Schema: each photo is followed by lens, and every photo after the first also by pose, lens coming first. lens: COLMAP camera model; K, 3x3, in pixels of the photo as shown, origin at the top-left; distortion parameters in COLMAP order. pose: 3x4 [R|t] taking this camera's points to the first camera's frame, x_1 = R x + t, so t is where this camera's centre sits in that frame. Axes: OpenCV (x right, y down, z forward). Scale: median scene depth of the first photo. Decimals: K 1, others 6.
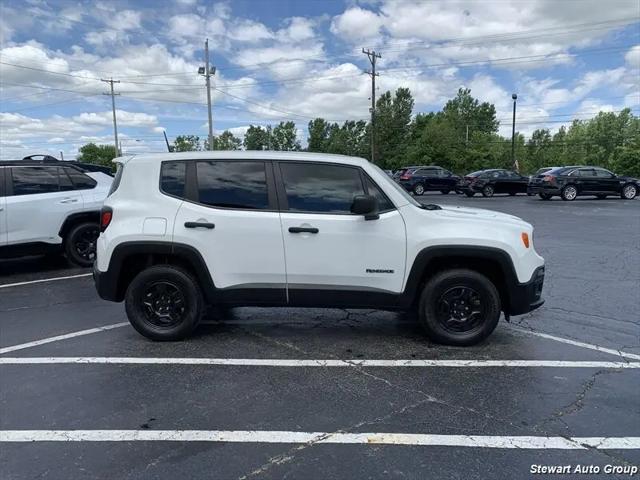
lens RADIAL K [[494.5, 0, 315.3], [0, 494.5, 237.0], [0, 0, 1]] dist [0.023406, -0.004717]
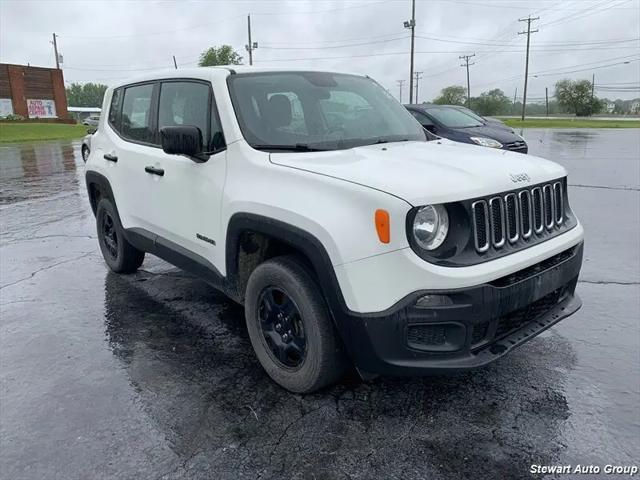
lens RADIAL K [[494.5, 0, 315.3], [0, 494.5, 237.0], [0, 0, 1]] dist [0.023406, -0.004717]
pose [[0.687933, 0.162355, -0.707382, 0.713559], [-0.060243, 0.984068, 0.167273, -0.057363], [0.723270, -0.072458, 0.686754, 0.638271]]
